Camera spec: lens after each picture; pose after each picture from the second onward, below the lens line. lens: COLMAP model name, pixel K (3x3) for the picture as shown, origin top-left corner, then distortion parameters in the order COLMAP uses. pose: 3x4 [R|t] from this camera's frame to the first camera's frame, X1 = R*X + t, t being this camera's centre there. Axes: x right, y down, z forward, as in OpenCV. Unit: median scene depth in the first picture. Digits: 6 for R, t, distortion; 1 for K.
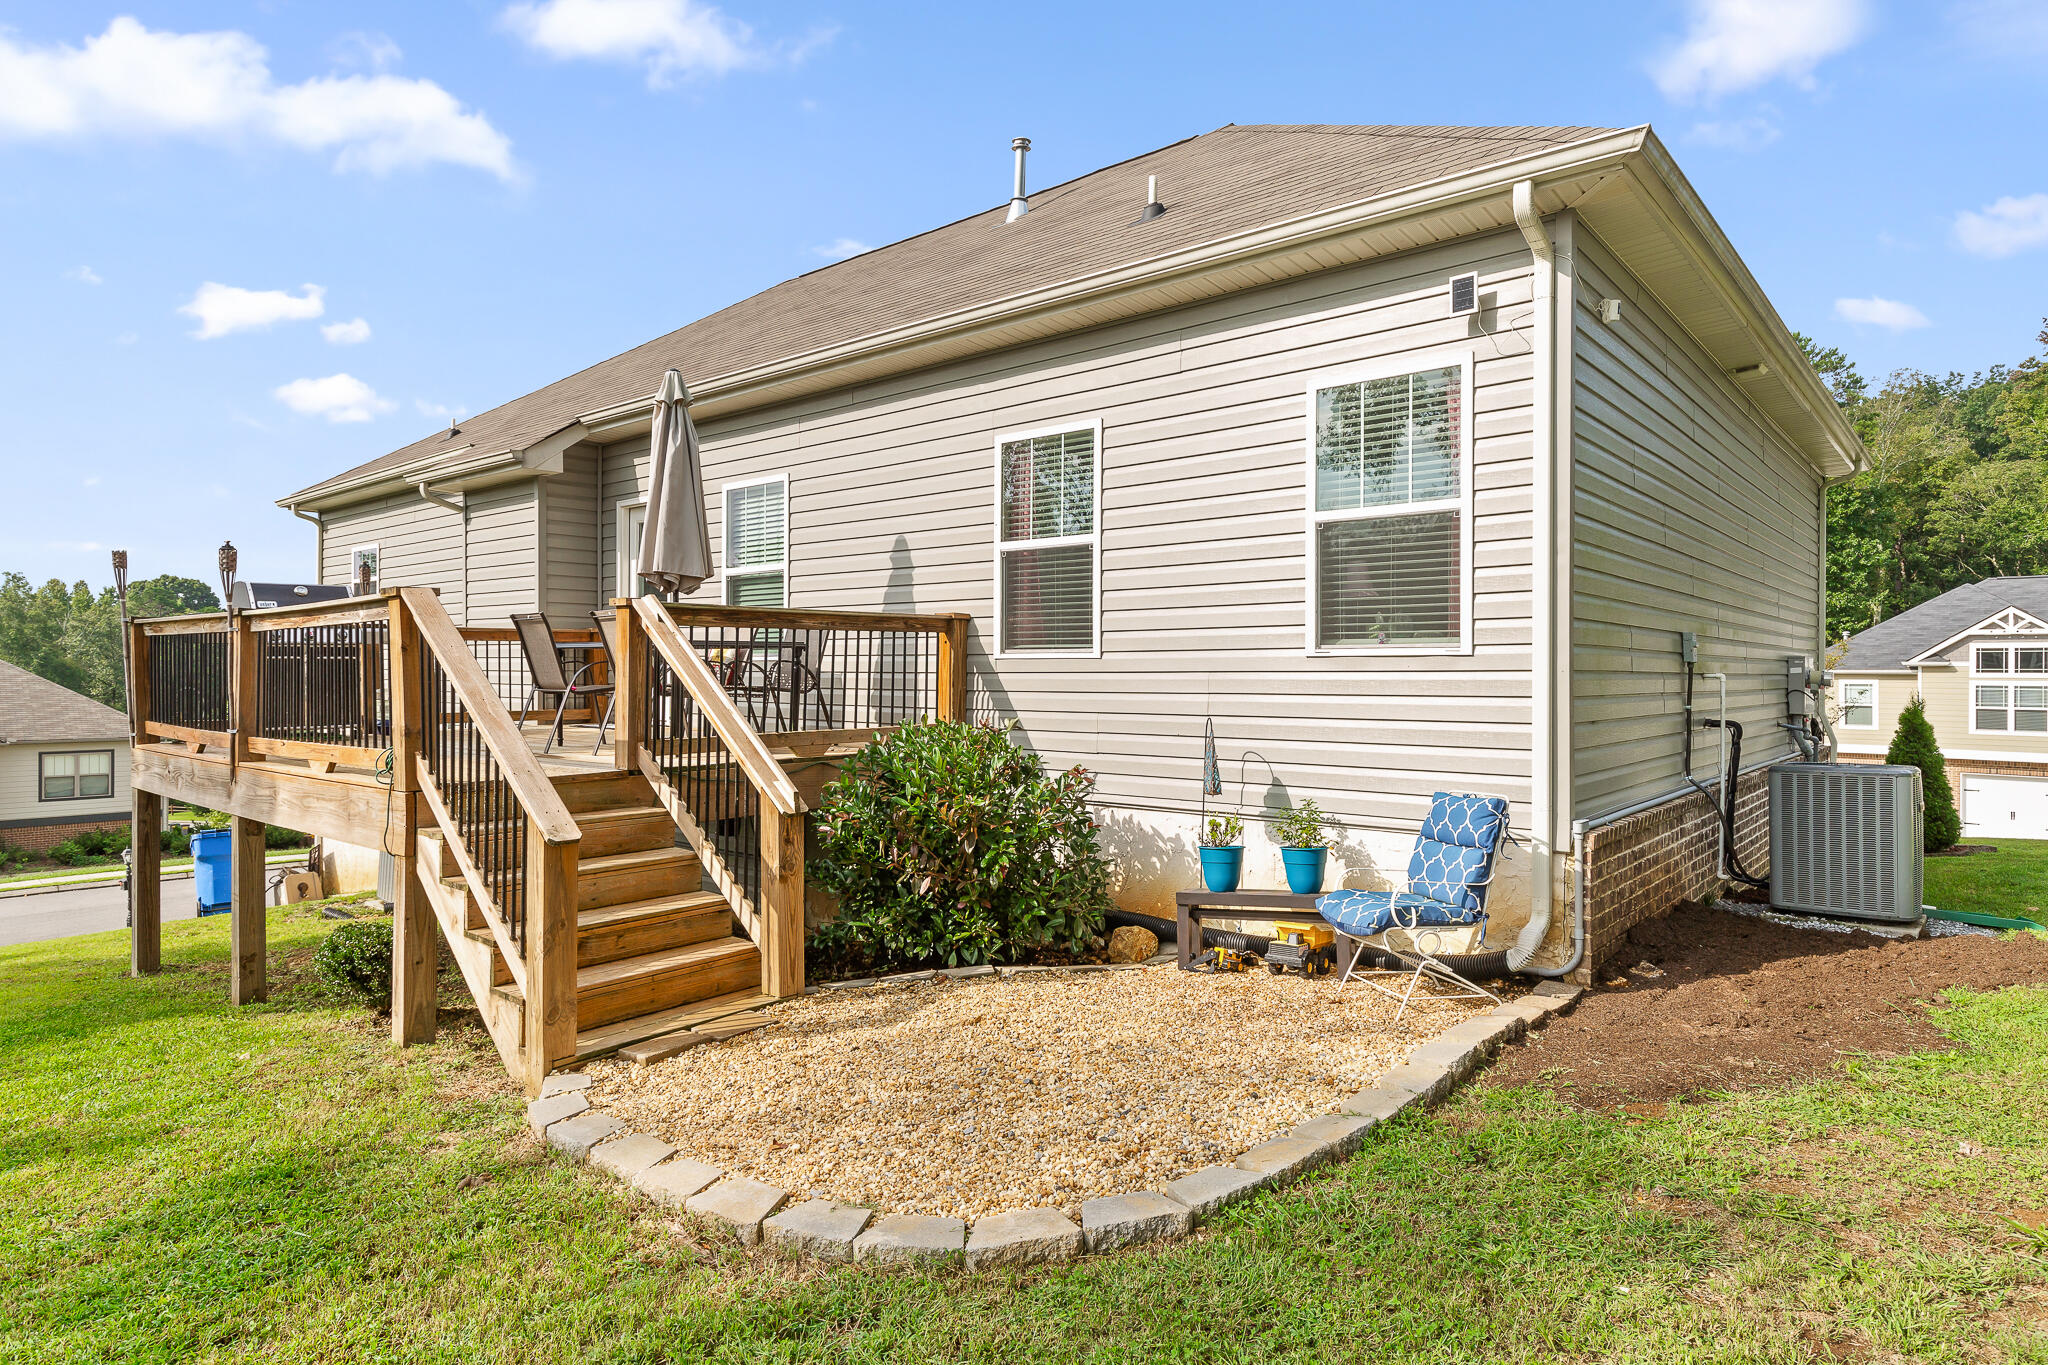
lens RADIAL K [[1147.0, 0, 1024.0], [0, 1147.0, 682.5], [0, 0, 1]] dist [0.000235, 0.000069]
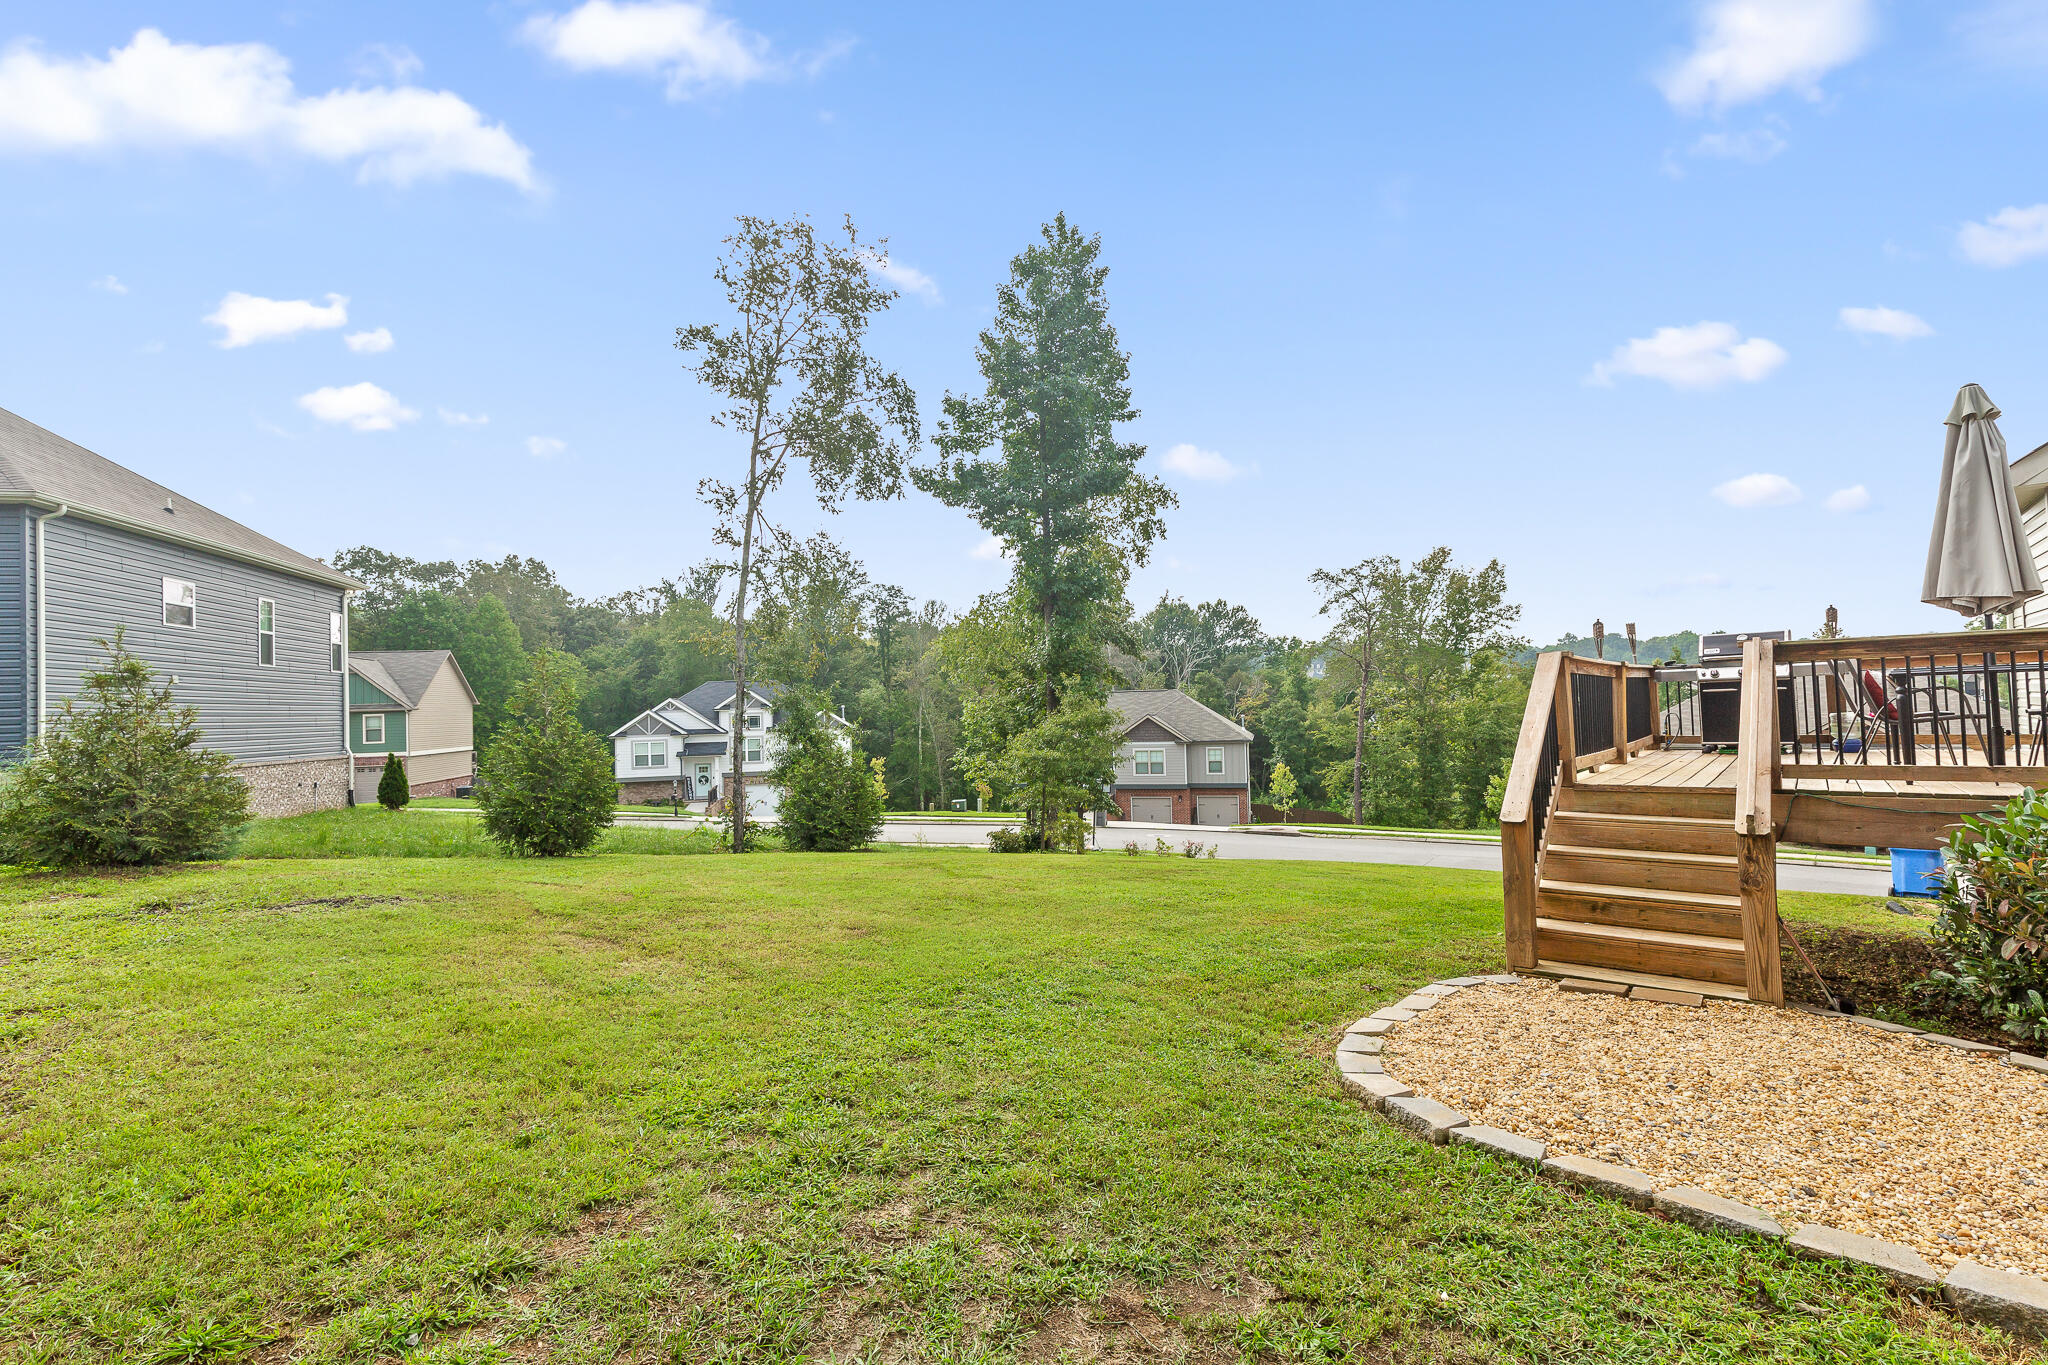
lens RADIAL K [[927.0, 0, 1024.0], [0, 927.0, 682.5], [0, 0, 1]] dist [0.002259, 0.000500]
pose [[-0.004234, -0.028376, -0.999588, 0.757648], [0.014093, 0.999496, -0.028433, -0.017252], [0.999892, -0.014207, -0.003832, 0.331020]]
